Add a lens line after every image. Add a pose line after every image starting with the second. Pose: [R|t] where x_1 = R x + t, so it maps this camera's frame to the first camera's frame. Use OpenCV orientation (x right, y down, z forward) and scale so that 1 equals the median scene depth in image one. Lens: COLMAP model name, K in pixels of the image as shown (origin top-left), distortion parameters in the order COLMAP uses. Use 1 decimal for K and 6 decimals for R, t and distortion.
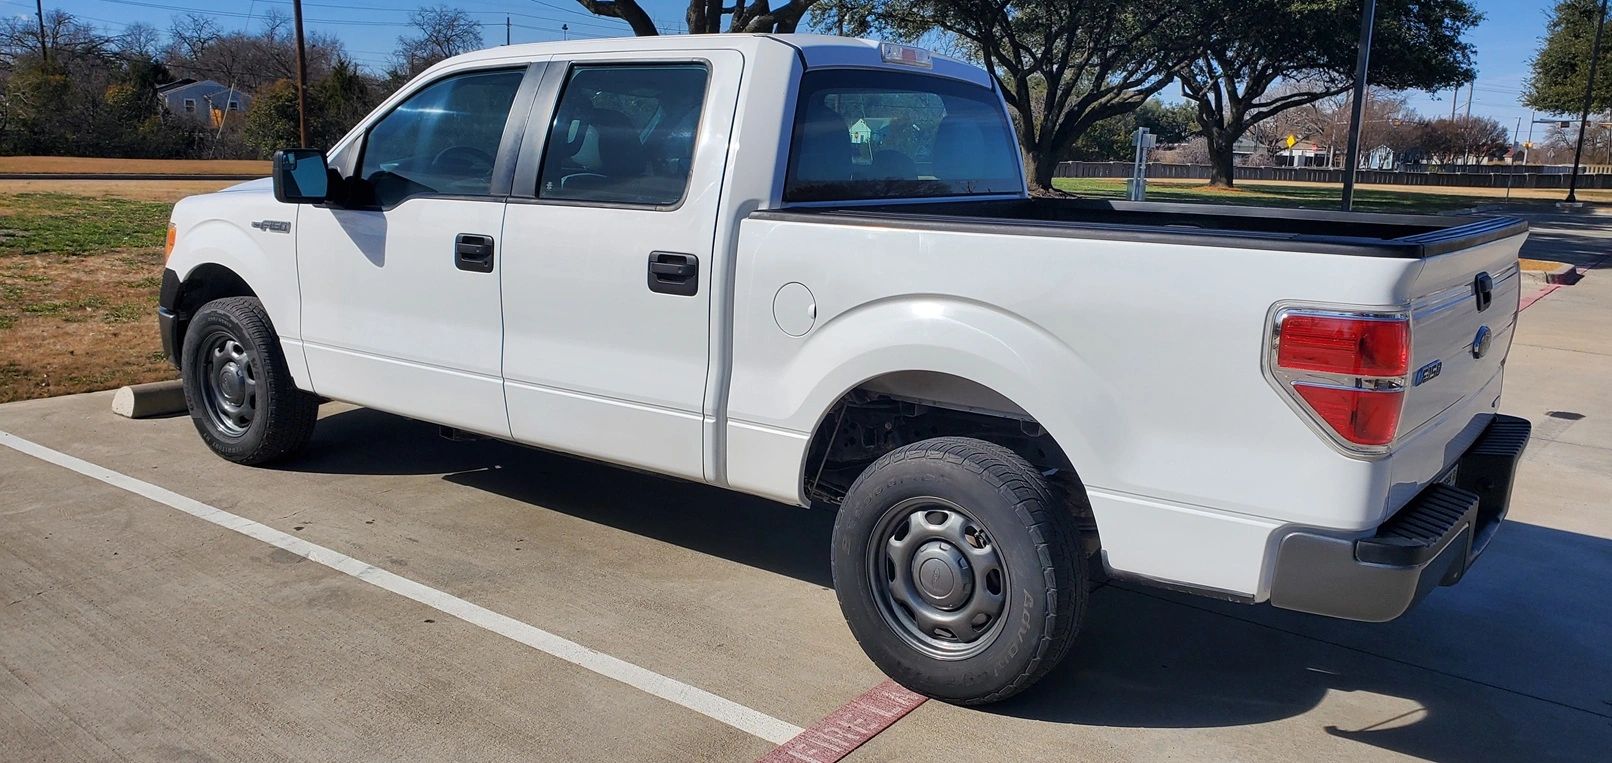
lens RADIAL K [[1220.9, 0, 806.0], [0, 1220.9, 381.5], [0, 0, 1]] dist [0.003510, 0.005201]
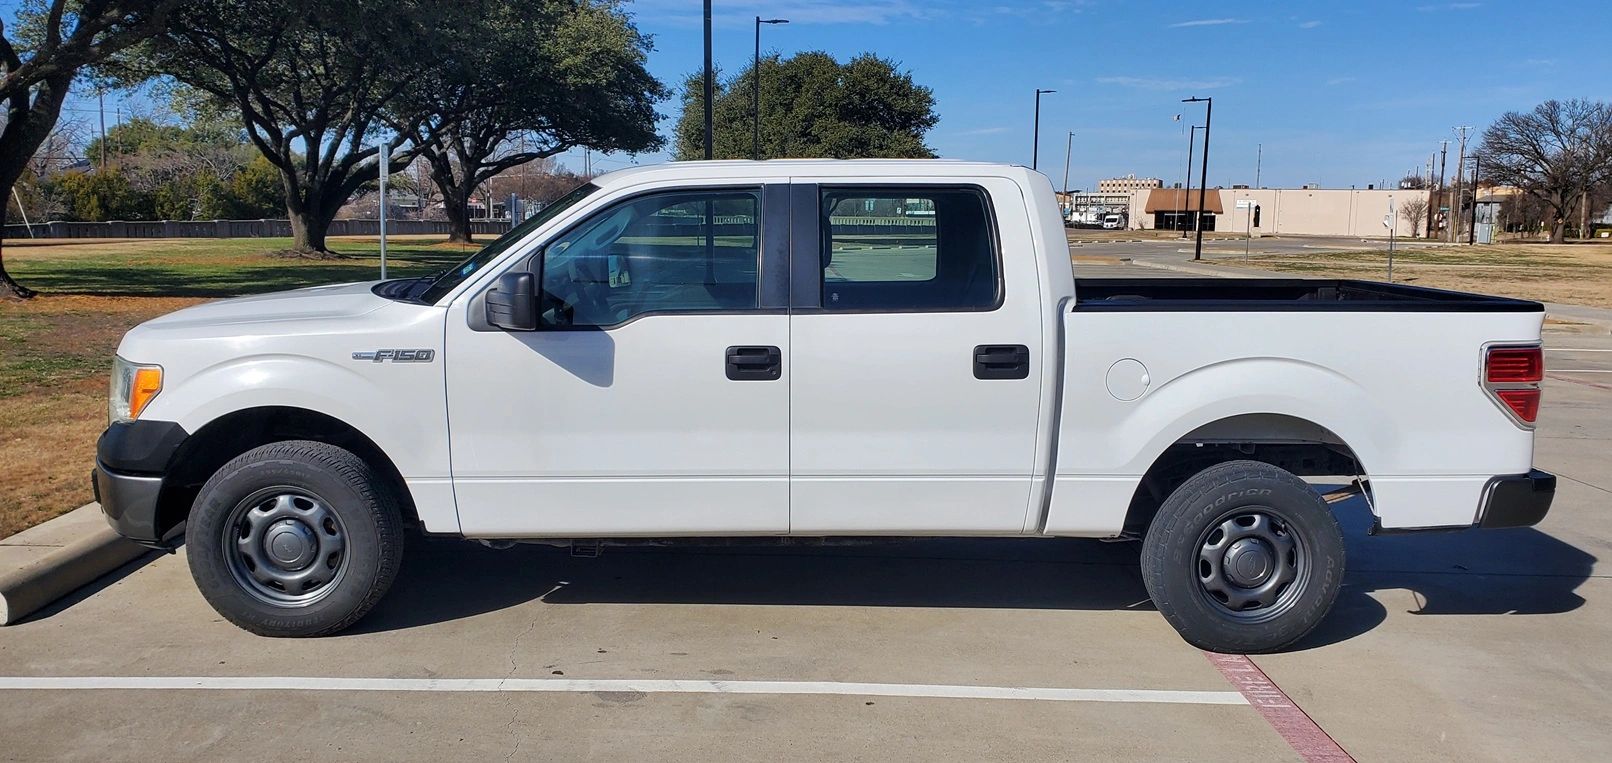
lens RADIAL K [[1165.9, 0, 814.9], [0, 1165.9, 405.5], [0, 0, 1]] dist [0.056224, 0.001382]
pose [[0.818920, -0.116661, 0.561925, -0.801436], [0.128043, 0.991582, 0.019258, -0.081738], [-0.559442, 0.056180, 0.826964, 0.142605]]
